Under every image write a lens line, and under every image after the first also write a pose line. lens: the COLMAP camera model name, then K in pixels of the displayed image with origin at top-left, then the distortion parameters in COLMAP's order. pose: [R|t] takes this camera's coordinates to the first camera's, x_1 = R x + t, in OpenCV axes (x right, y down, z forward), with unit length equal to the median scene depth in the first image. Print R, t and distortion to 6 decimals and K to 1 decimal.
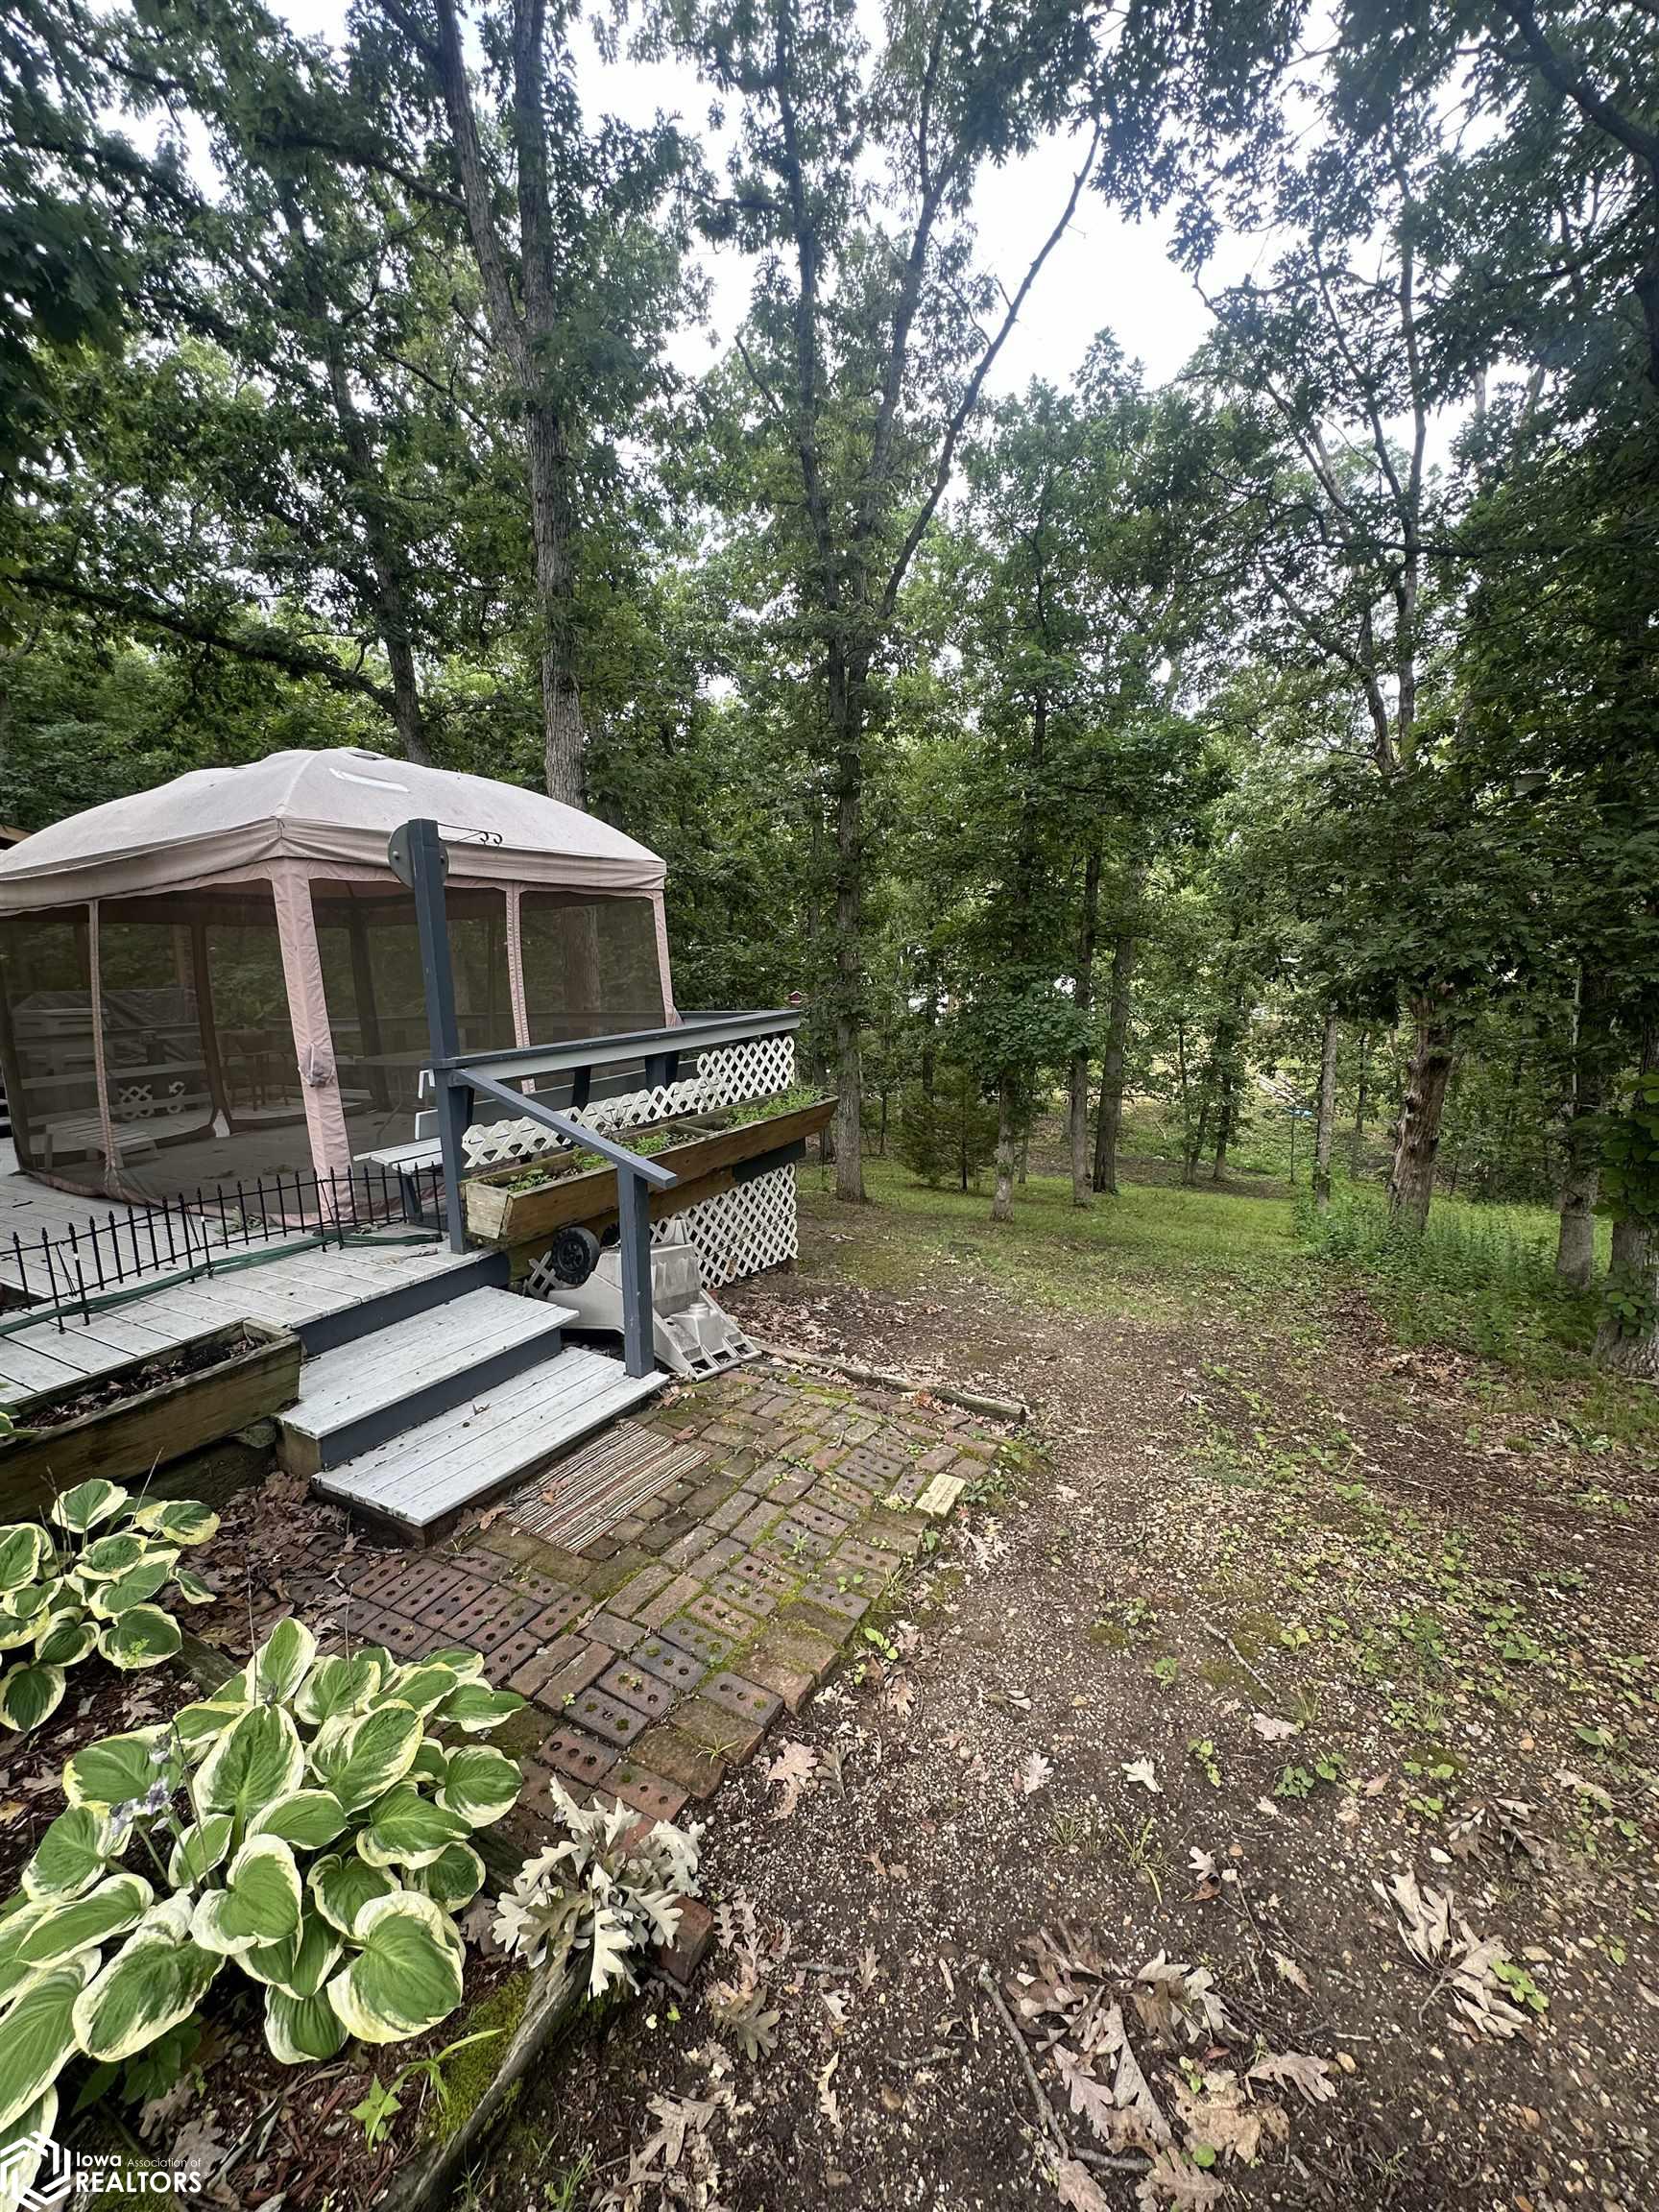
lens RADIAL K [[885.4, 0, 830.9], [0, 885.4, 1113.0], [0, 0, 1]] dist [-0.000319, 0.000009]
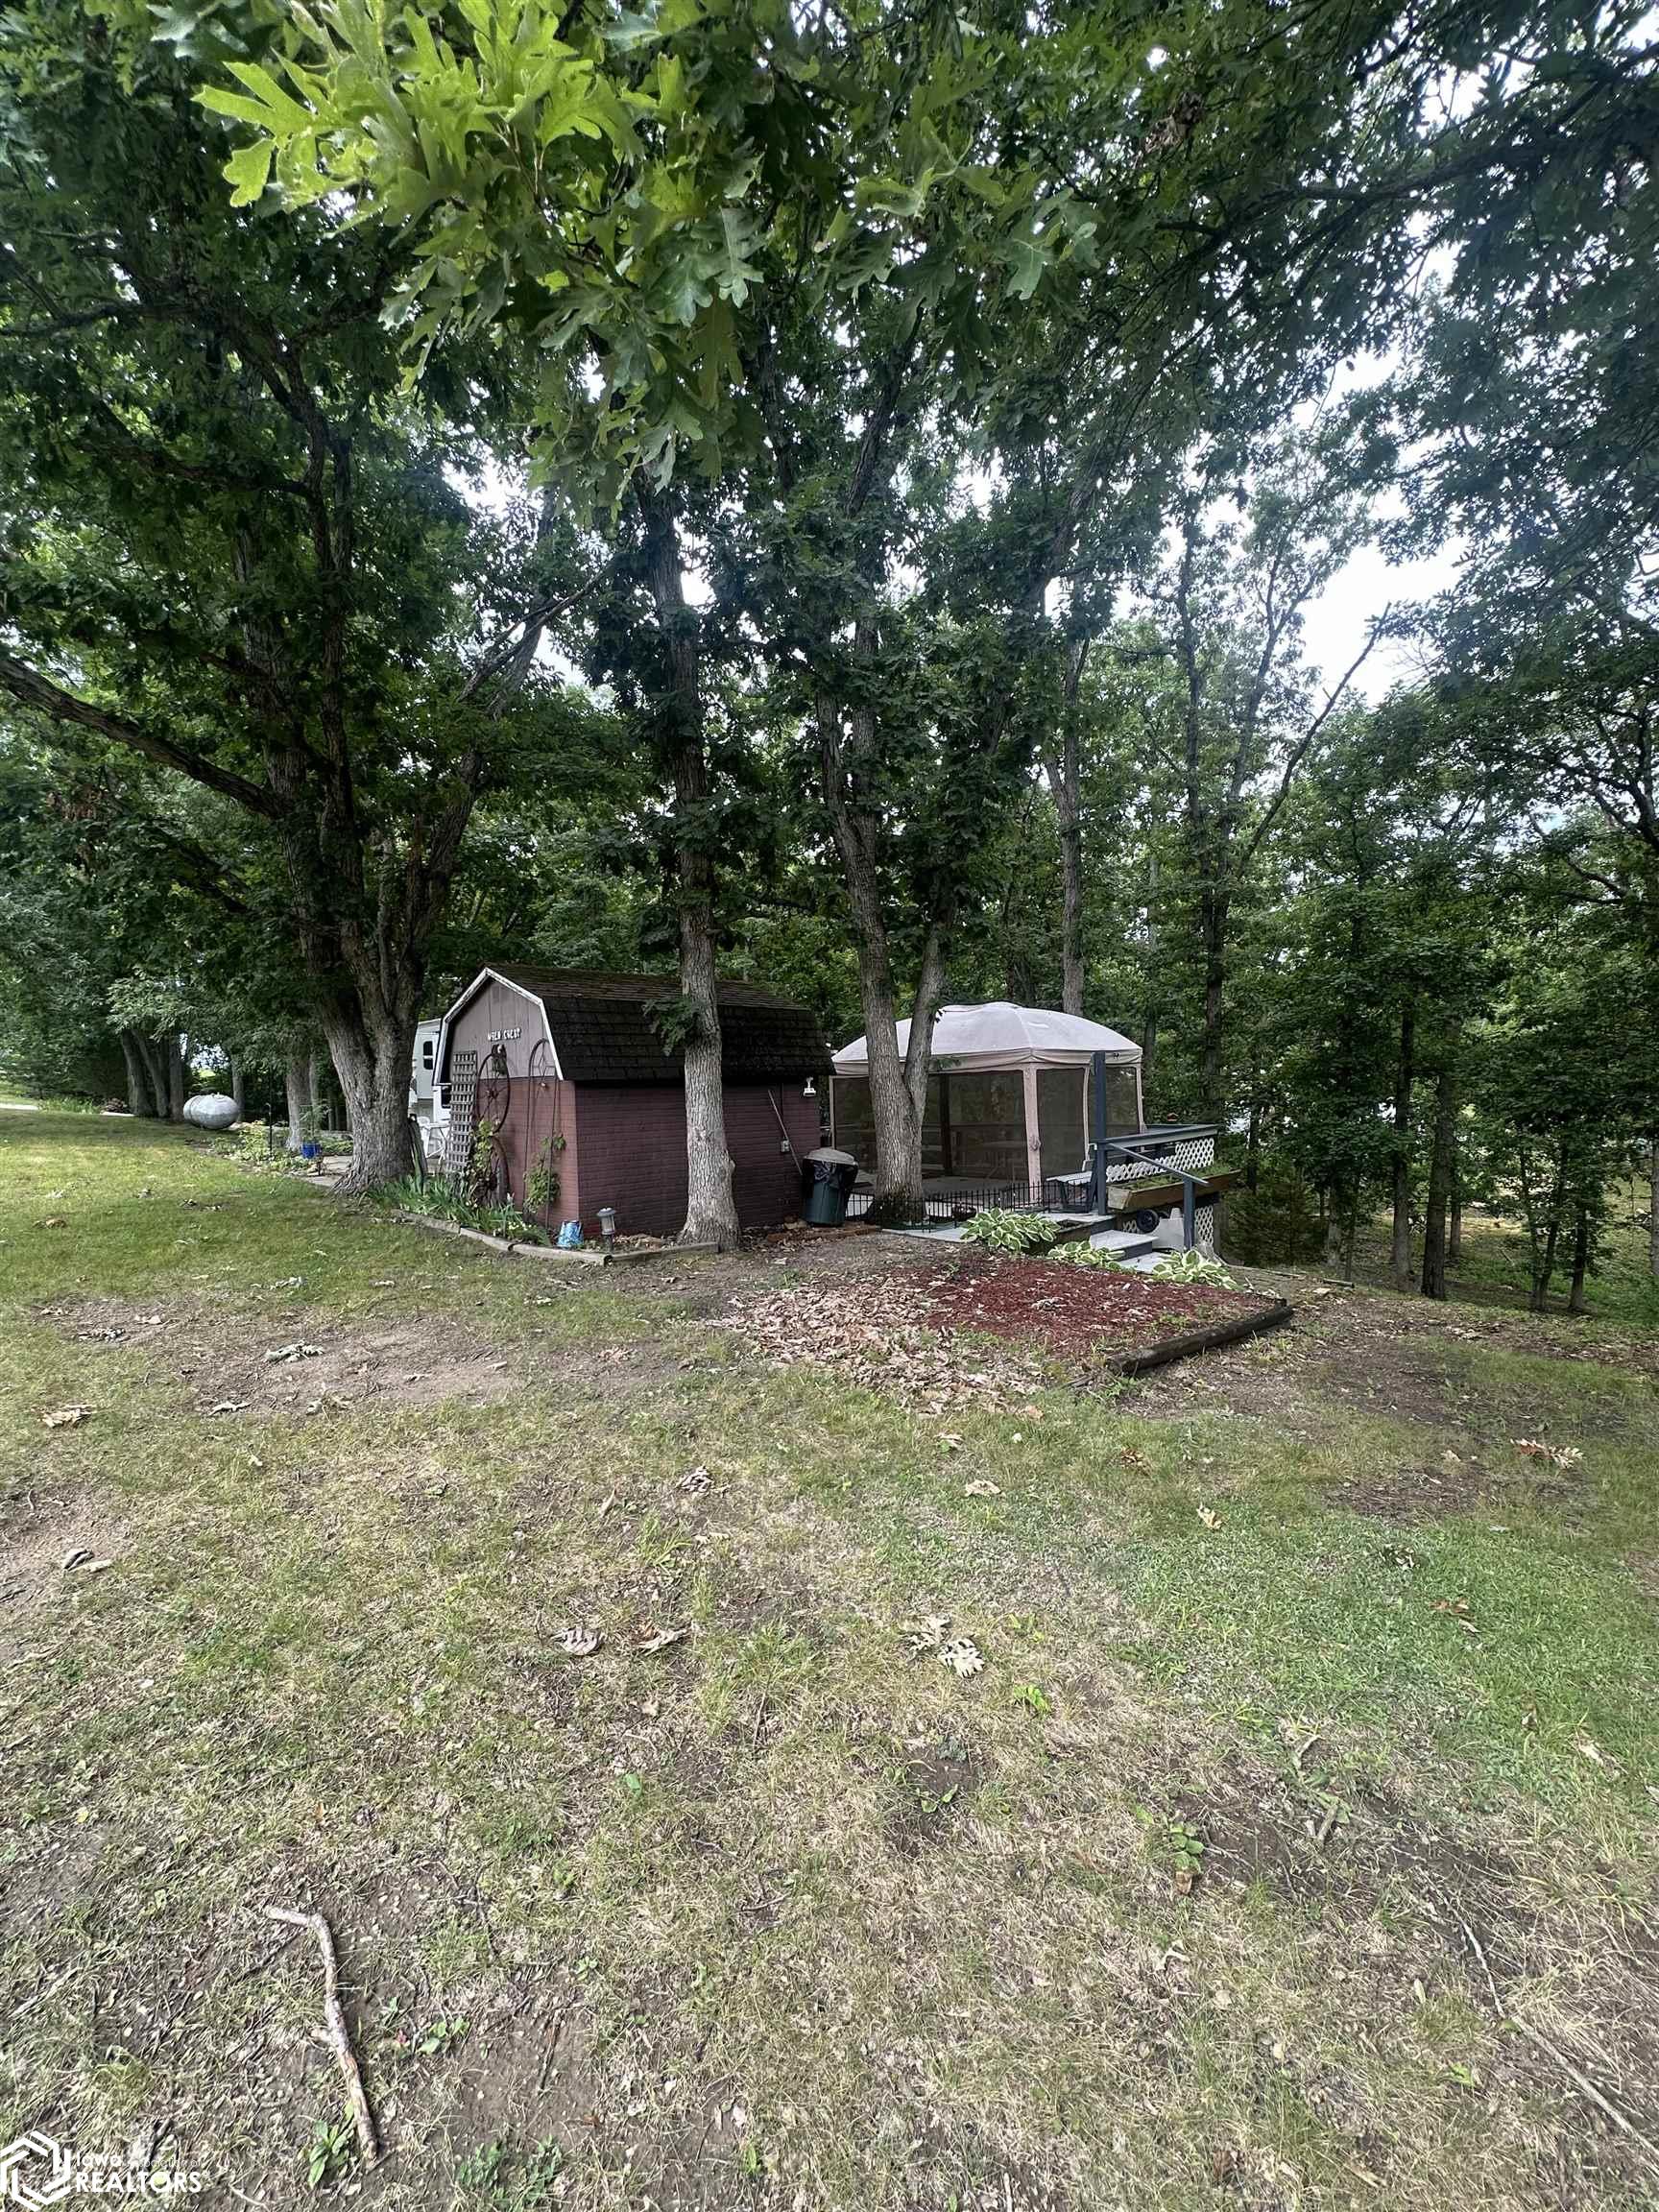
lens RADIAL K [[885.4, 0, 820.9], [0, 885.4, 1114.0], [0, 0, 1]] dist [-0.000319, 0.000009]
pose [[0.949509, 0.012228, -0.313502, -0.248218], [-0.053495, 0.990917, -0.123373, 0.142958], [0.309146, 0.133915, 0.941539, -1.069543]]
